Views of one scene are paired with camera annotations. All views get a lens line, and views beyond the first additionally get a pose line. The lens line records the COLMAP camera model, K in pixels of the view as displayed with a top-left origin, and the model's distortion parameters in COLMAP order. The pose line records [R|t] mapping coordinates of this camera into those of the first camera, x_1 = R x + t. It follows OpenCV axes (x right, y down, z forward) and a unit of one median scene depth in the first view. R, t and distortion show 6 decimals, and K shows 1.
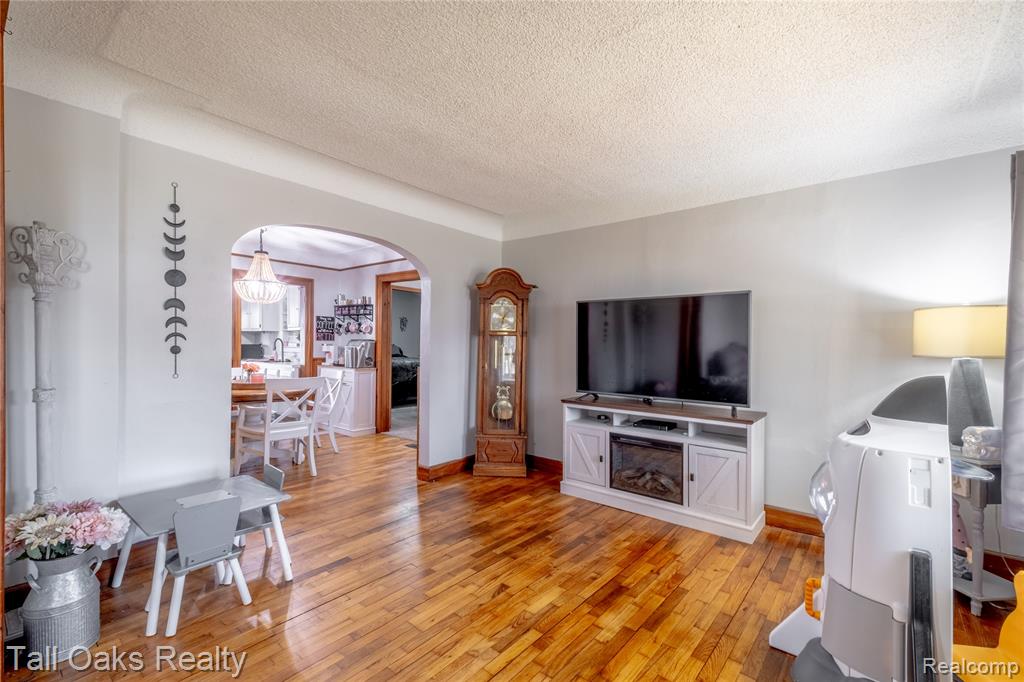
lens RADIAL K [[446.1, 0, 513.3], [0, 446.1, 341.3], [0, 0, 1]] dist [0.014531, -0.000395]
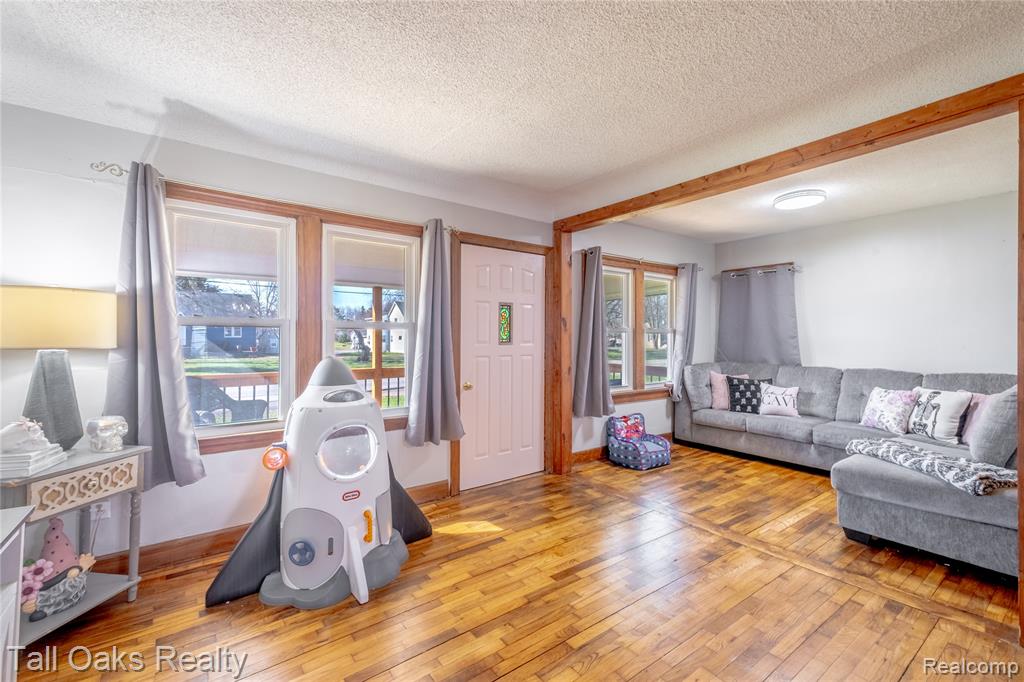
lens RADIAL K [[446.1, 0, 513.0], [0, 446.1, 335.9], [0, 0, 1]] dist [0.014531, -0.000395]
pose [[-0.972839, -0.009927, 0.231269, -0.039621], [-0.010538, 0.999943, -0.001408, 0.004775], [-0.231242, -0.003807, -0.972889, 1.966647]]
